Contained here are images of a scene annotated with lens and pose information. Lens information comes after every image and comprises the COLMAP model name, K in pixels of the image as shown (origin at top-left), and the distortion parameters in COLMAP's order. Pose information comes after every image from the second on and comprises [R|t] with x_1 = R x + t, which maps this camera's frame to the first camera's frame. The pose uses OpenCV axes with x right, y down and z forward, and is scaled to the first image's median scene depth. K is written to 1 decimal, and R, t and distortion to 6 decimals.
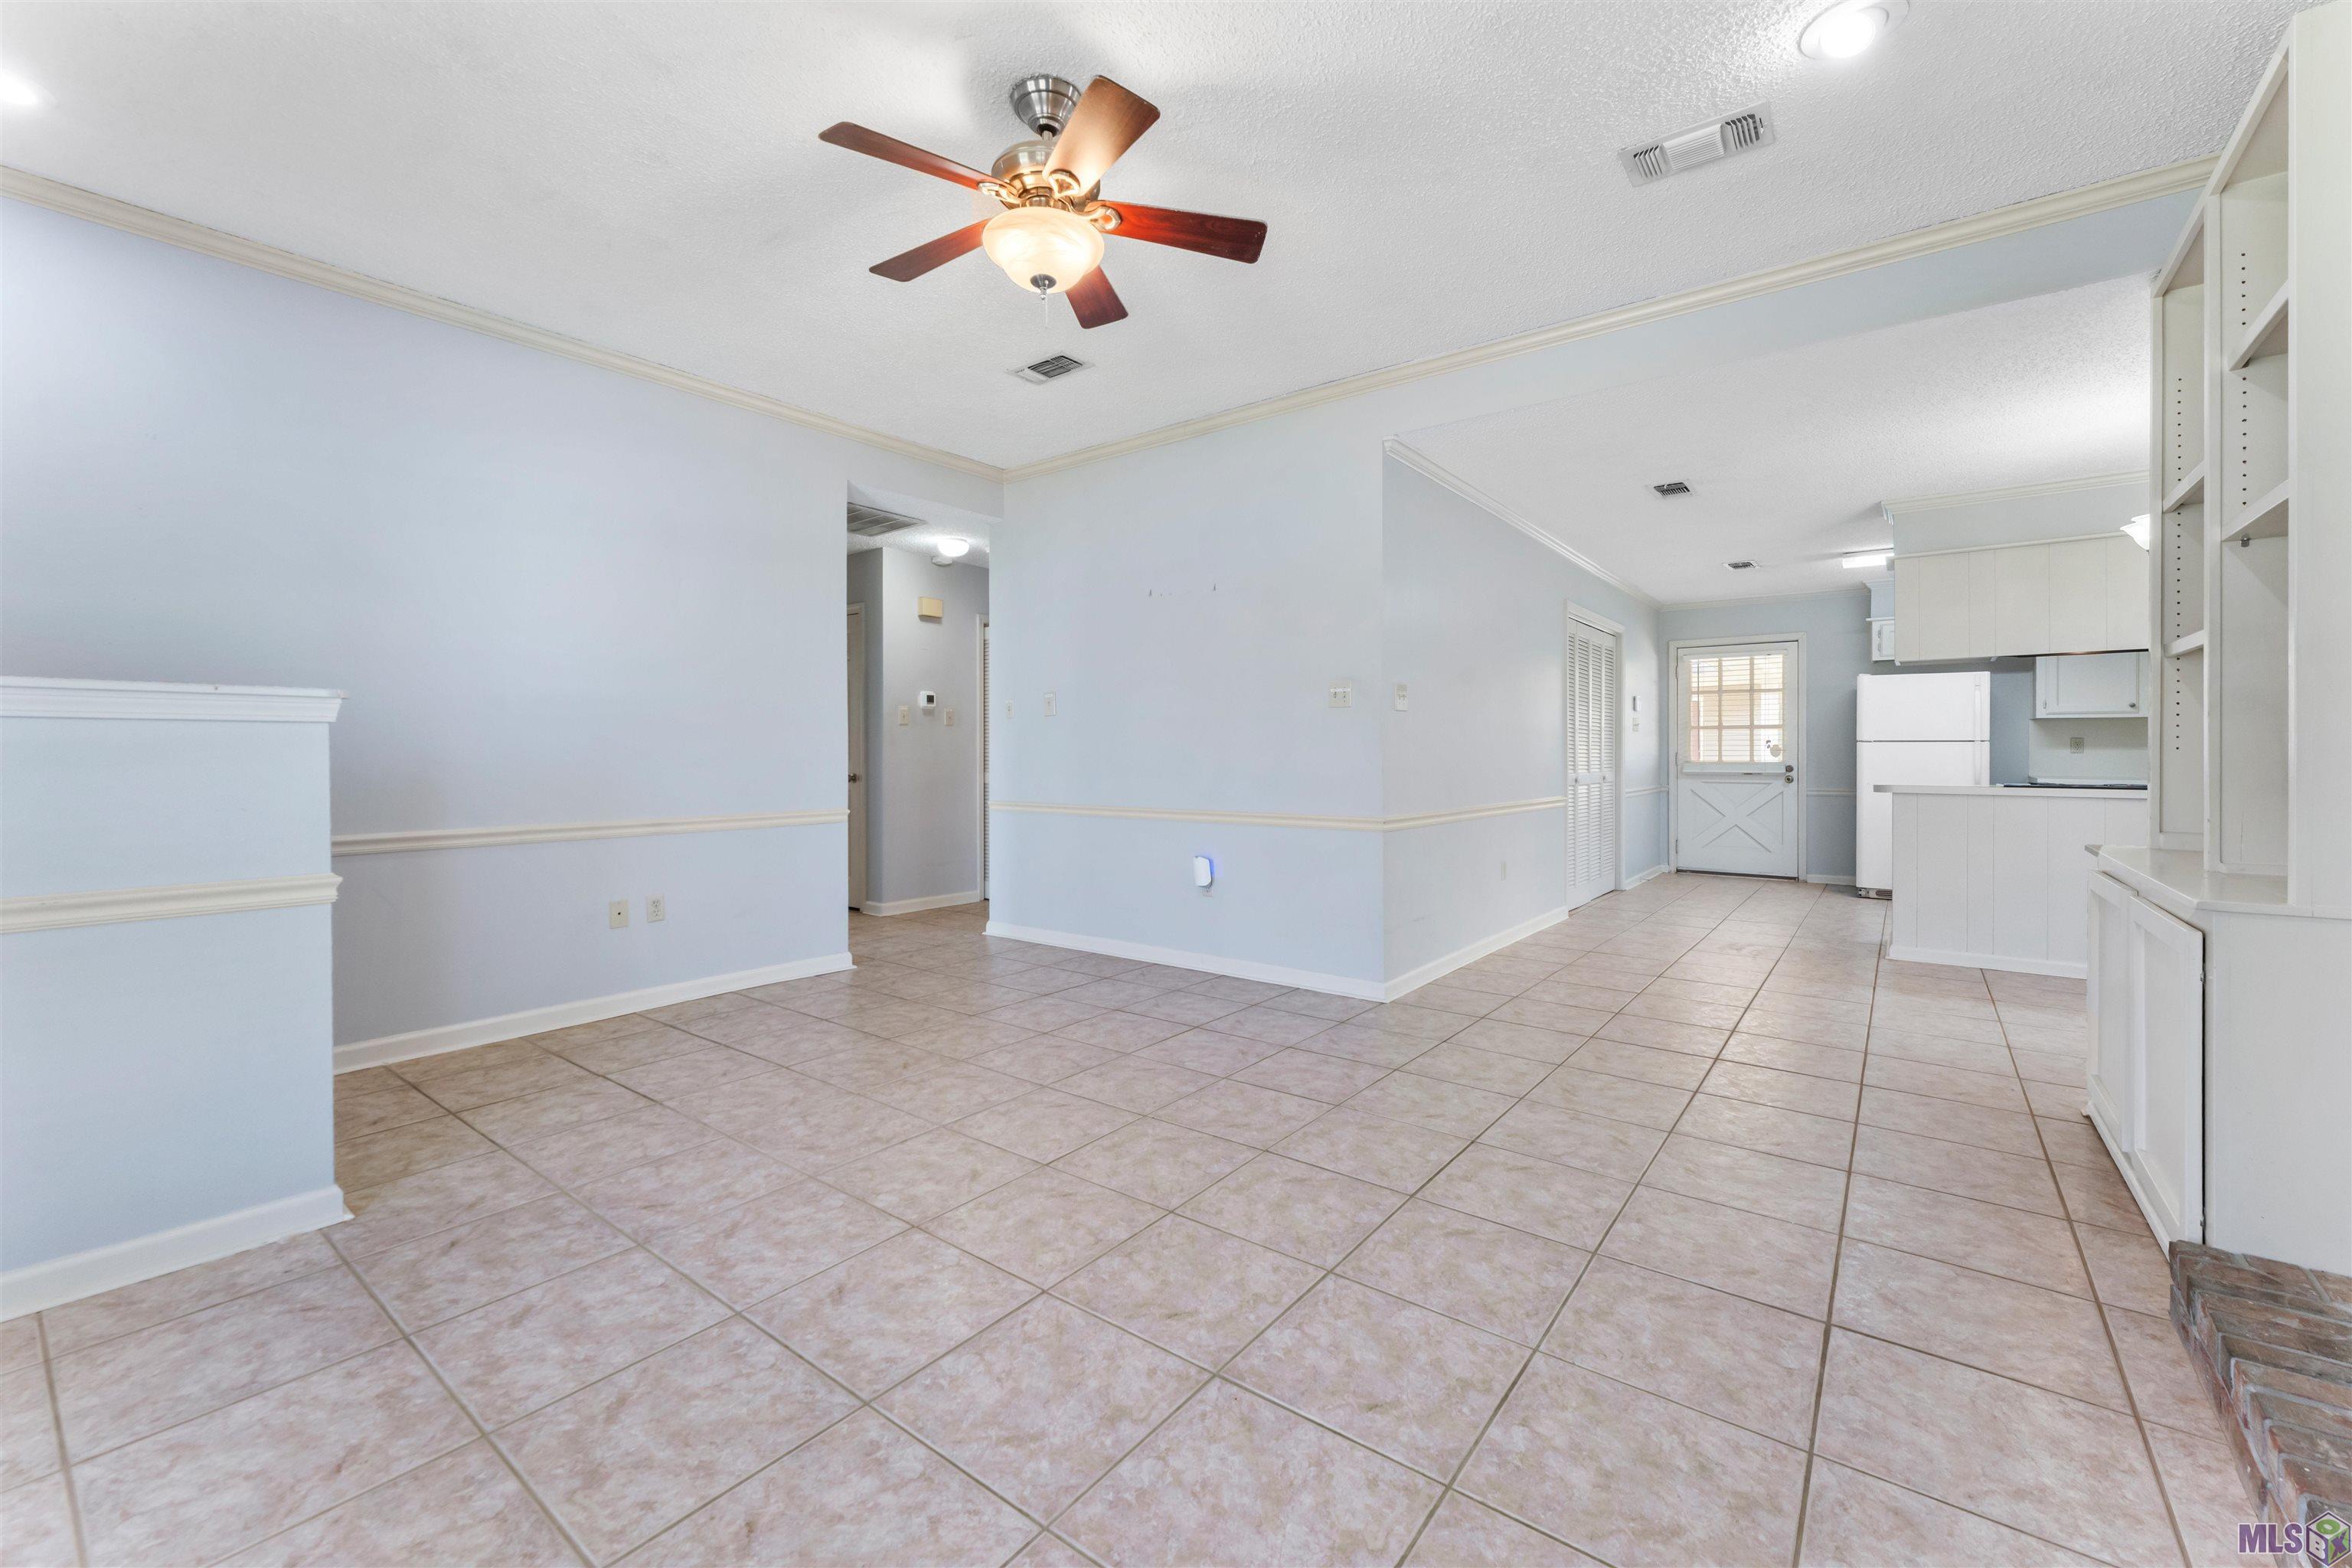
lens RADIAL K [[960.9, 0, 1151.4], [0, 960.9, 759.1], [0, 0, 1]] dist [-0.000771, -0.000240]
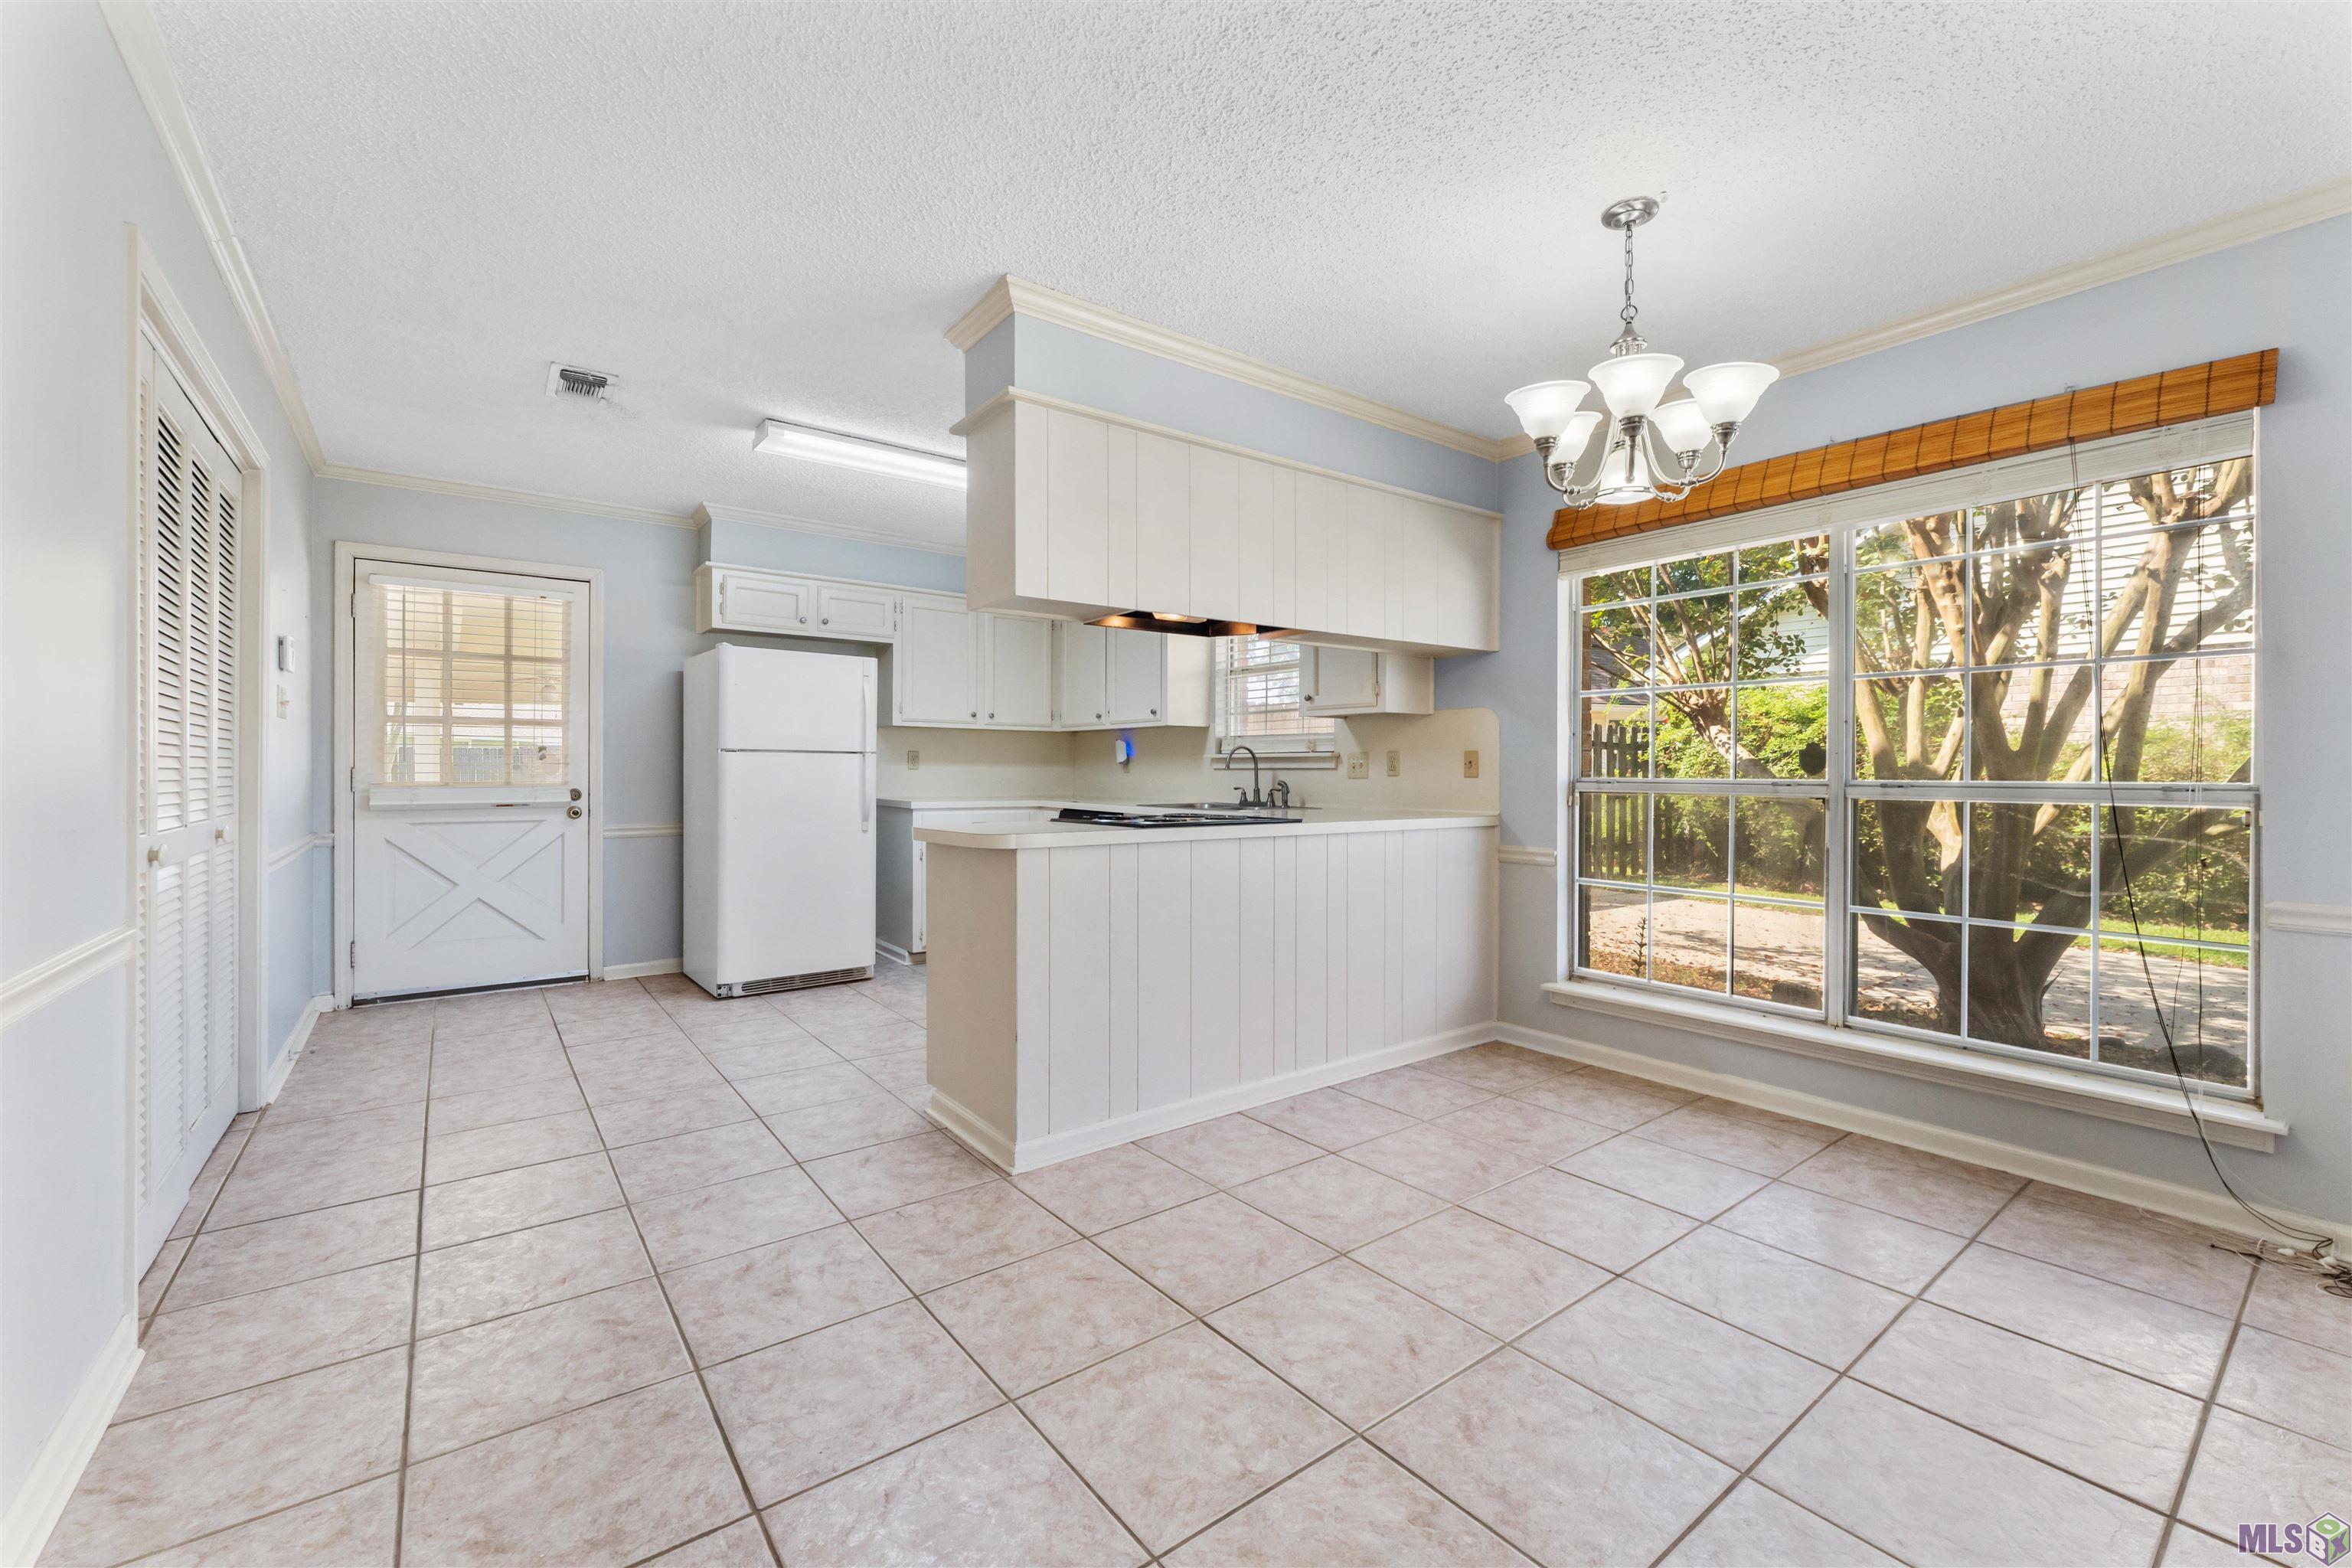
lens RADIAL K [[945.8, 0, 1159.5], [0, 945.8, 774.8], [0, 0, 1]] dist [-0.007788, -0.000342]
pose [[0.252042, -0.005288, 0.967702, 0.480775], [0.002397, 0.999985, 0.004840, -0.010570], [-0.967713, 0.001100, 0.252051, 1.265205]]
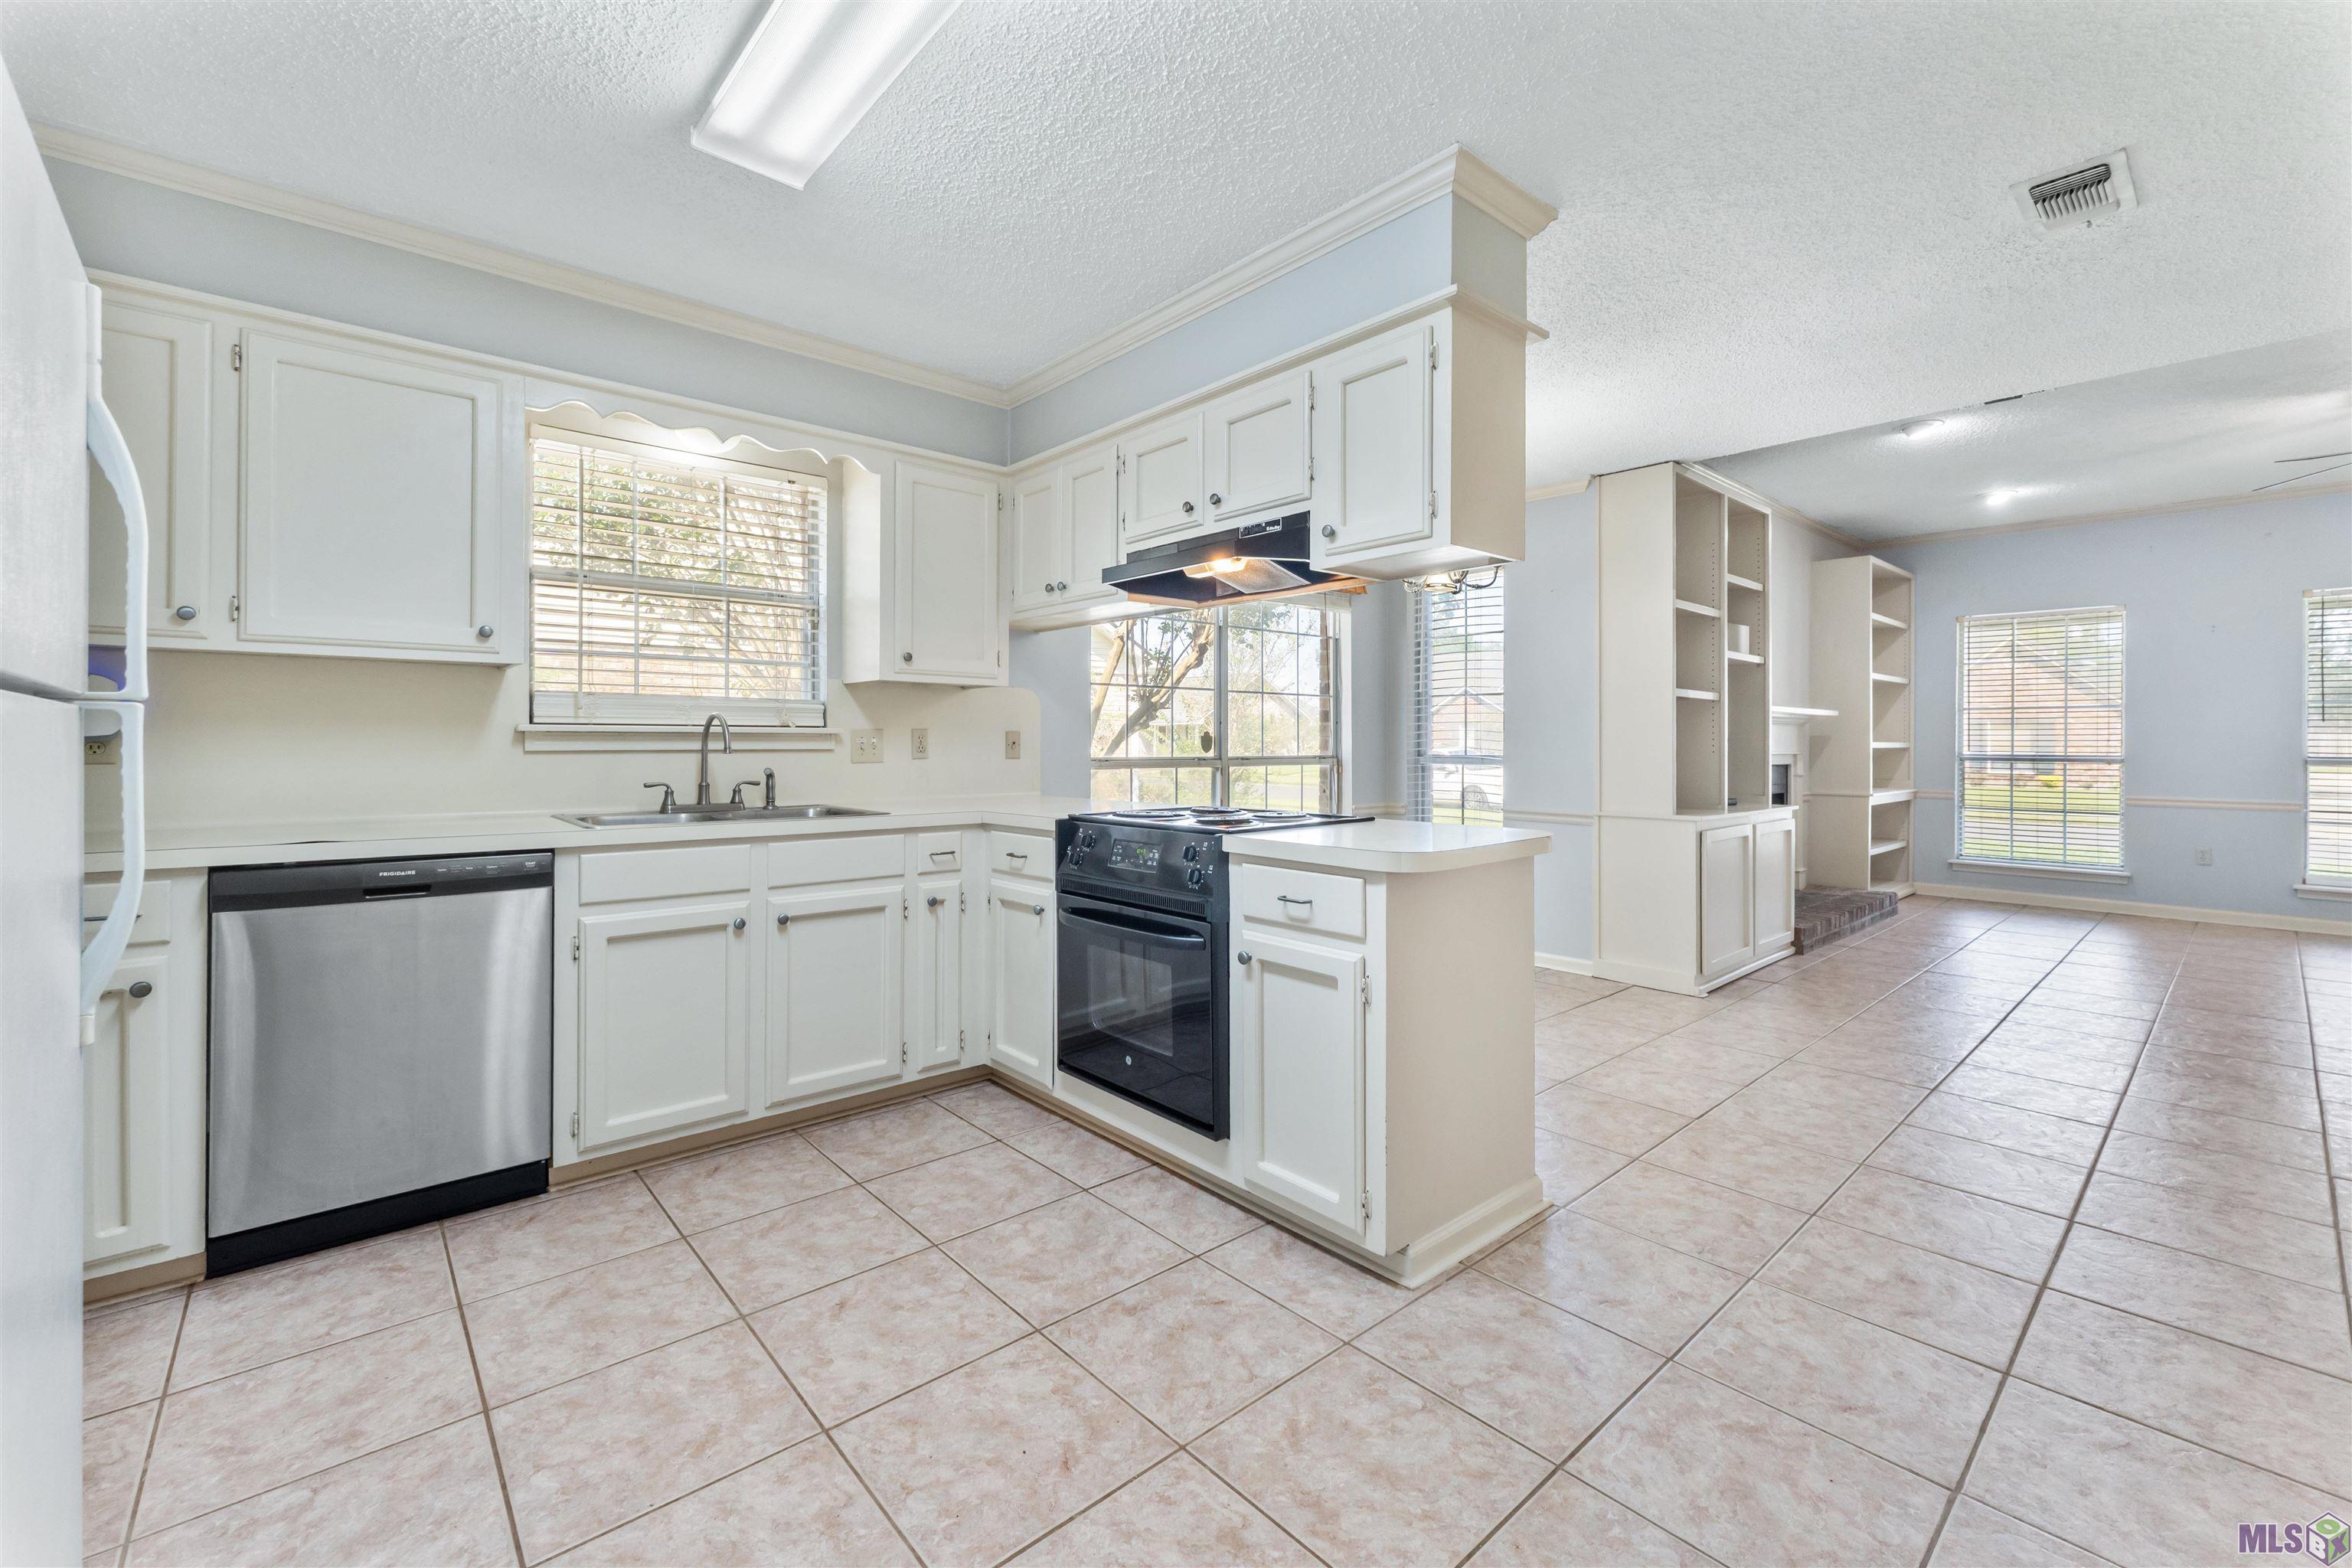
lens RADIAL K [[972.5, 0, 1166.0], [0, 972.5, 734.2], [0, 0, 1]] dist [-0.000652, 0.000216]
pose [[-0.983256, -0.002216, 0.182214, 1.360409], [-0.002797, 0.999992, -0.002934, -0.027598], [-0.182206, -0.003395, -0.983255, 2.360553]]
